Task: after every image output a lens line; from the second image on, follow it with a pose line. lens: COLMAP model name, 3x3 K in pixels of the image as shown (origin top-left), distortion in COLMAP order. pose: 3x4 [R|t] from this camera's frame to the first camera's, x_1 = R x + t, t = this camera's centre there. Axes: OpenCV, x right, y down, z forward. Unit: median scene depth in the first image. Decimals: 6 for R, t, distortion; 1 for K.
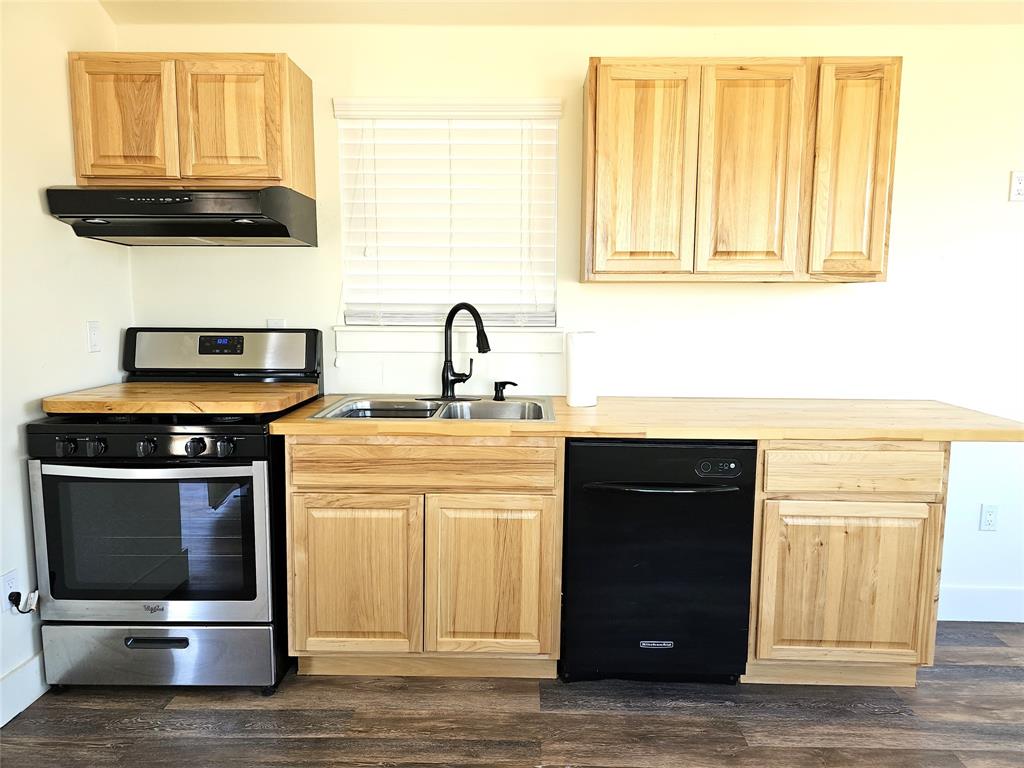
lens RADIAL K [[683.9, 0, 523.0], [0, 683.9, 377.6], [0, 0, 1]] dist [0.048715, -0.041665]
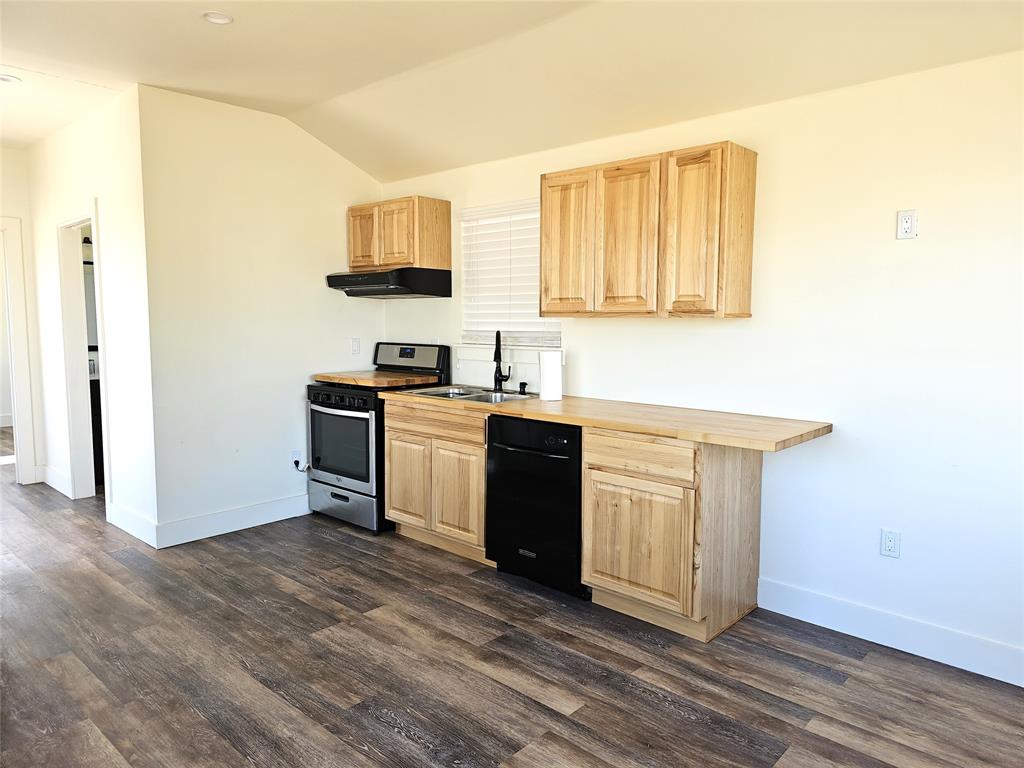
lens RADIAL K [[683.9, 0, 527.1], [0, 683.9, 378.5], [0, 0, 1]] dist [0.048715, -0.041665]
pose [[0.755169, 0.055423, -0.653183, 1.129480], [-0.076018, 0.997101, -0.003282, 0.002231], [0.651107, 0.052132, 0.757193, -0.173726]]
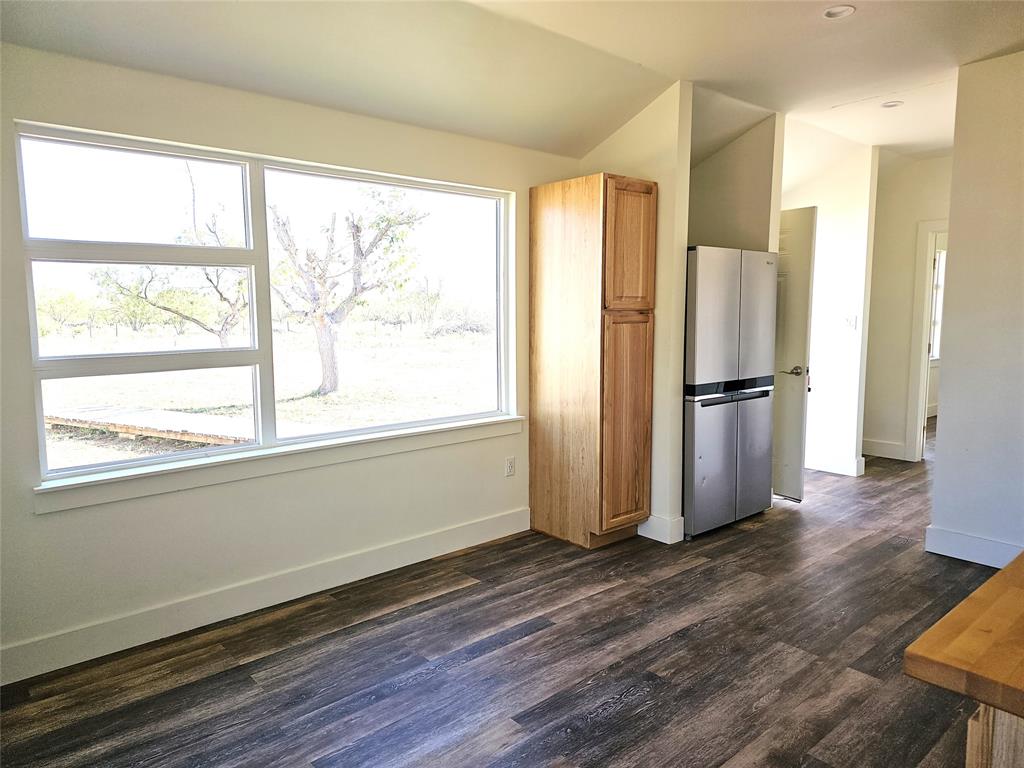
lens RADIAL K [[683.9, 0, 516.5], [0, 683.9, 386.3], [0, 0, 1]] dist [0.048715, -0.041665]
pose [[-0.748677, 0.073353, -0.658864, 1.159714], [-0.077143, 0.977468, 0.196483, -0.155590], [0.658431, 0.197929, -0.726149, 1.049420]]
